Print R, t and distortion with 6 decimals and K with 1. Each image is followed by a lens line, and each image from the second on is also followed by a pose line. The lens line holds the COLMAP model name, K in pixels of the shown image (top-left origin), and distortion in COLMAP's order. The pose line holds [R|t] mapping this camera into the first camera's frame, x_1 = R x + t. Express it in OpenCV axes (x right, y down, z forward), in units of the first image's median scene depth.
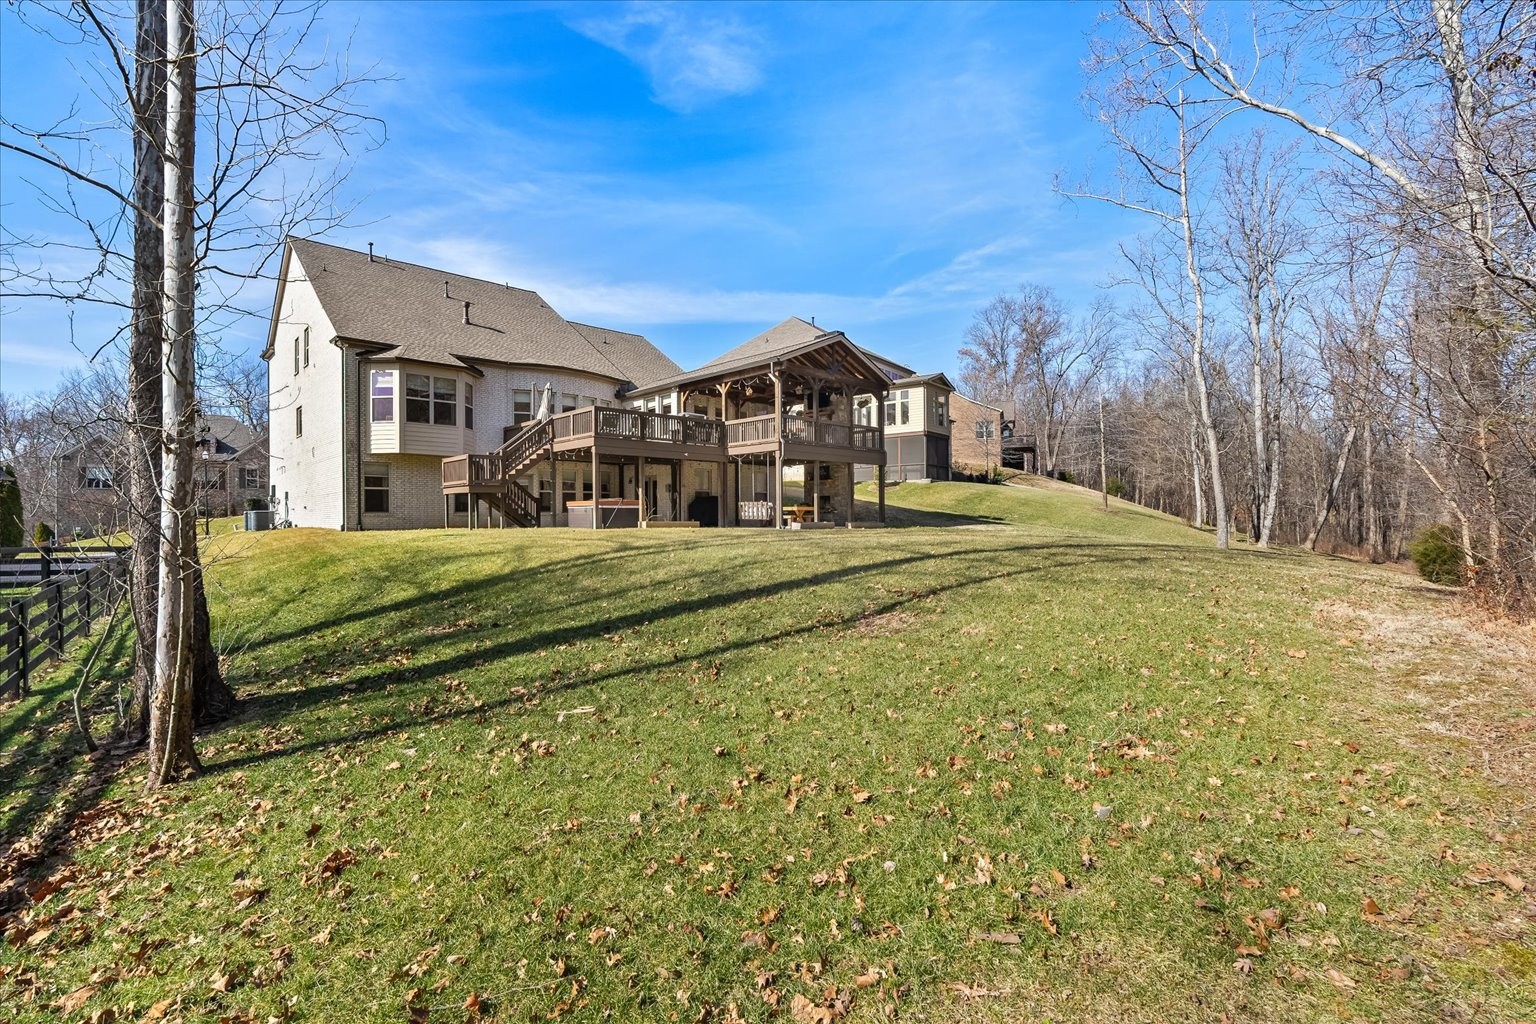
lens RADIAL K [[679.5, 0, 764.6], [0, 679.5, 510.4], [0, 0, 1]] dist [-0.004742, 0.000159]
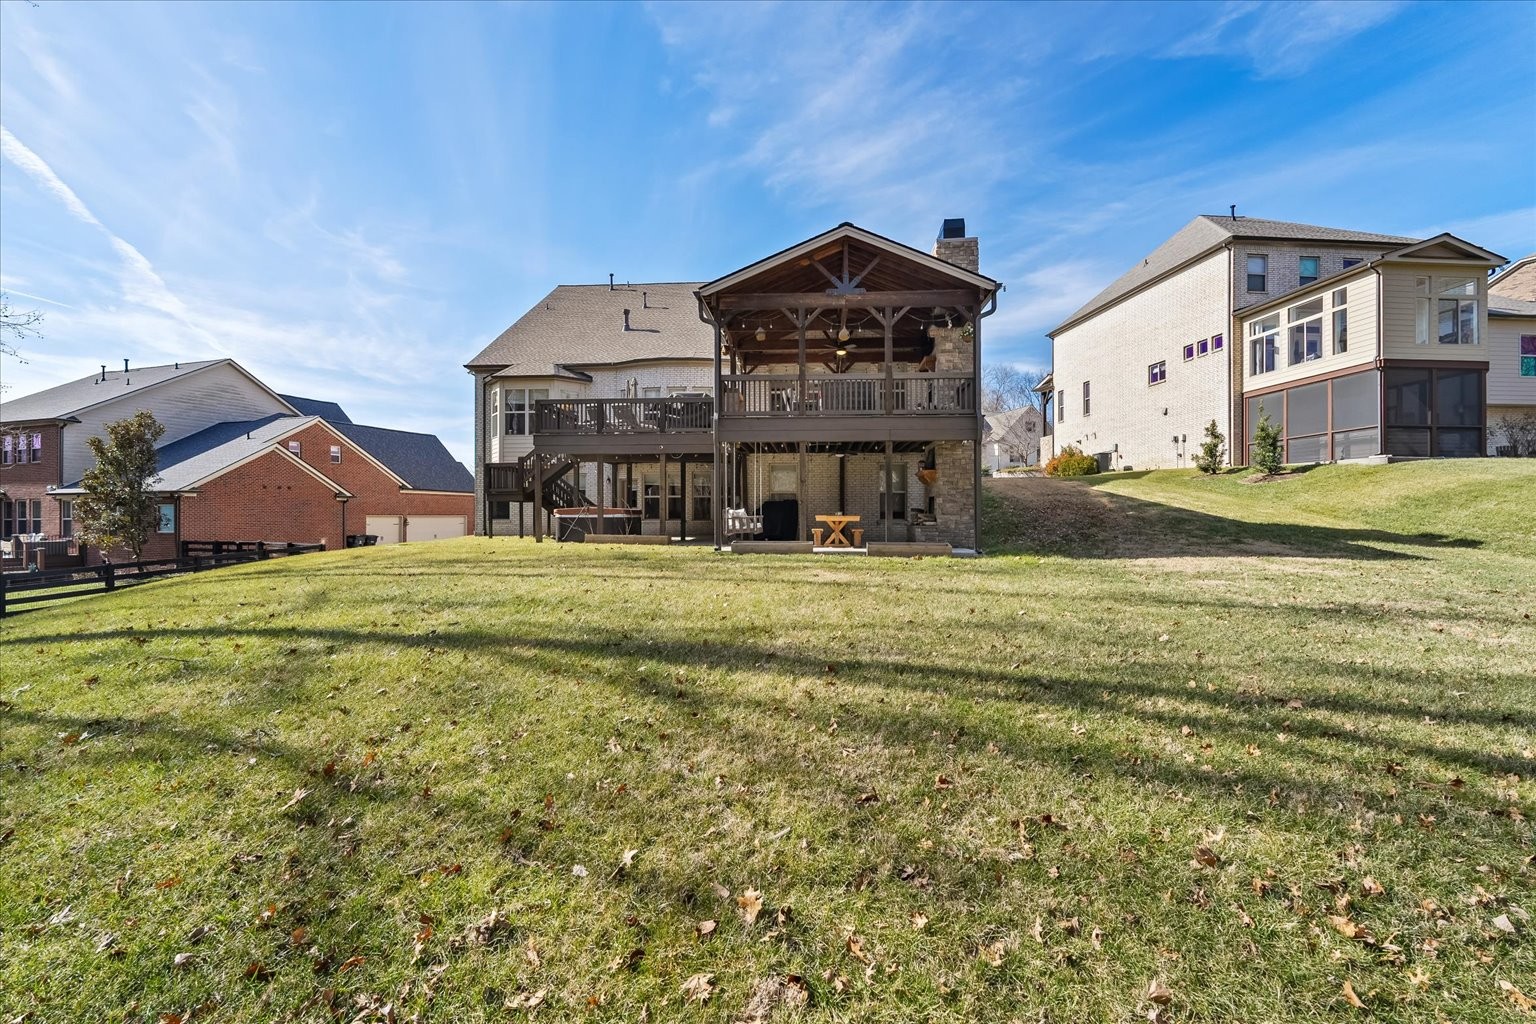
lens RADIAL K [[679.5, 0, 755.2], [0, 679.5, 512.3], [0, 0, 1]] dist [-0.004742, 0.000159]
pose [[0.673861, -0.000015, -0.738858, 0.294656], [0.000717, 1.000000, 0.000634, -0.005523], [0.738858, -0.000957, 0.673861, 0.323379]]
